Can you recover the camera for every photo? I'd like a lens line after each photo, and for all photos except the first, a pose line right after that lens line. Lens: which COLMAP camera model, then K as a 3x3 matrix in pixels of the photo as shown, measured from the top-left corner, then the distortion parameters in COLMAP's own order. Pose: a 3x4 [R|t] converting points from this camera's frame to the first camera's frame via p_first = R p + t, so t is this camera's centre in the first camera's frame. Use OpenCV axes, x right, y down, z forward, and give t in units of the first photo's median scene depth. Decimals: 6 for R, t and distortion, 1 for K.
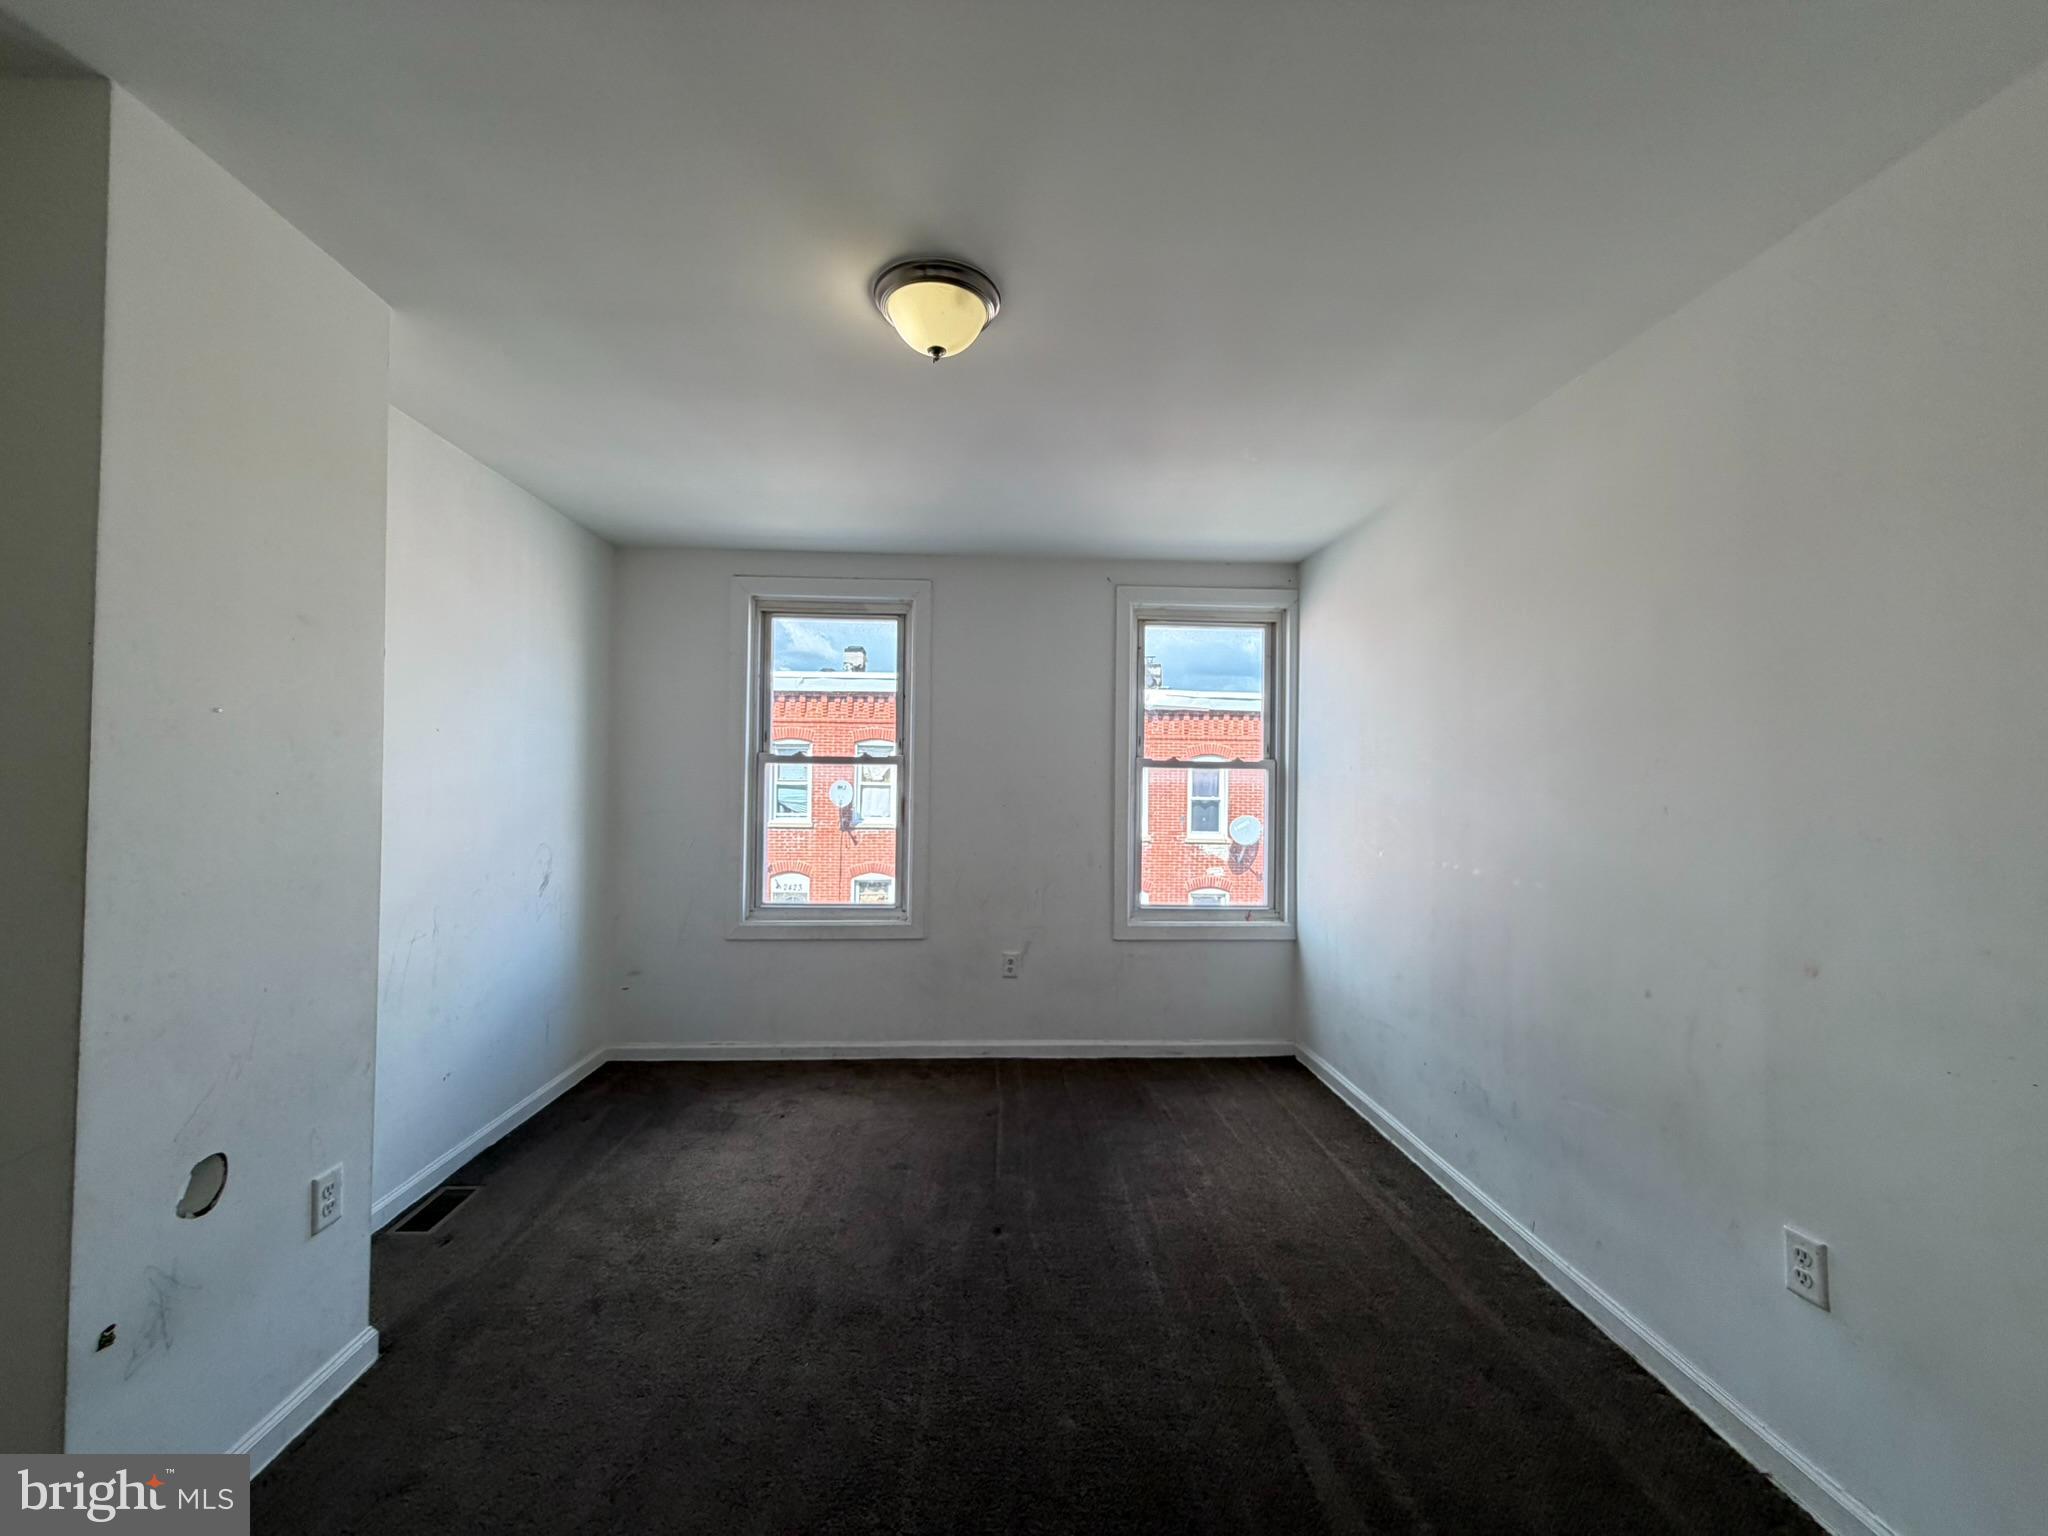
lens RADIAL K [[818.6, 0, 1025.3], [0, 818.6, 772.3], [0, 0, 1]] dist [-0.000538, -0.000069]
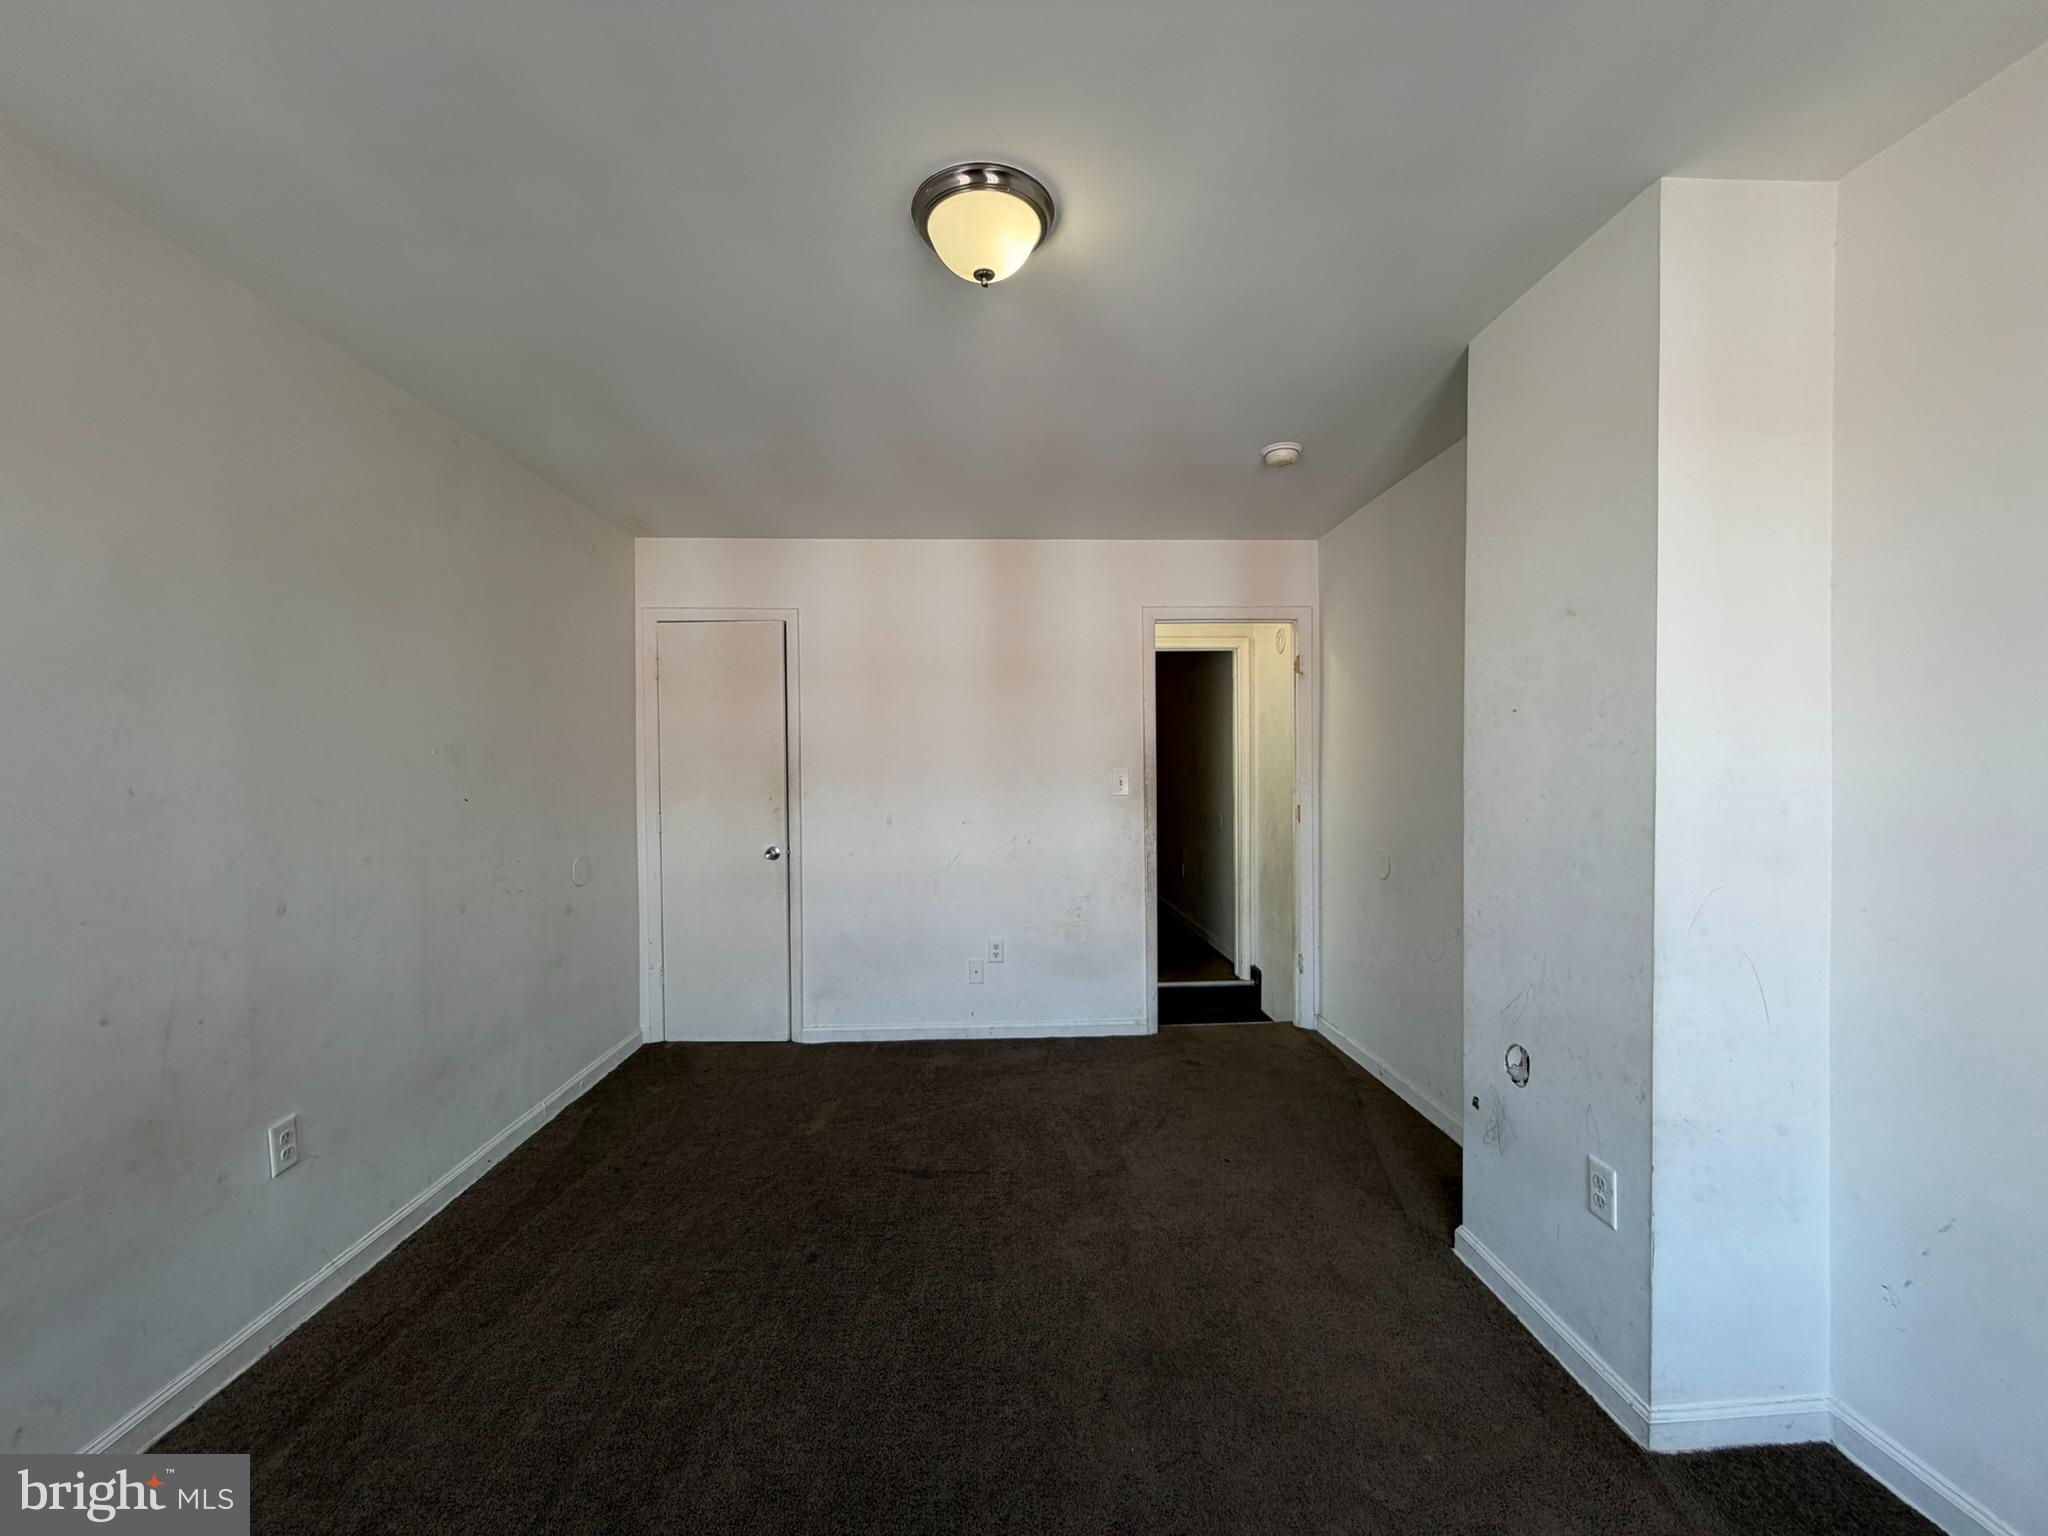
lens RADIAL K [[818.6, 0, 1023.3], [0, 818.6, 769.6], [0, 0, 1]] dist [-0.000538, -0.000069]
pose [[-0.999883, -0.003805, 0.014799, -0.197750], [-0.003896, 0.999974, -0.006059, 0.029359], [-0.014776, -0.006116, -0.999872, 2.239004]]
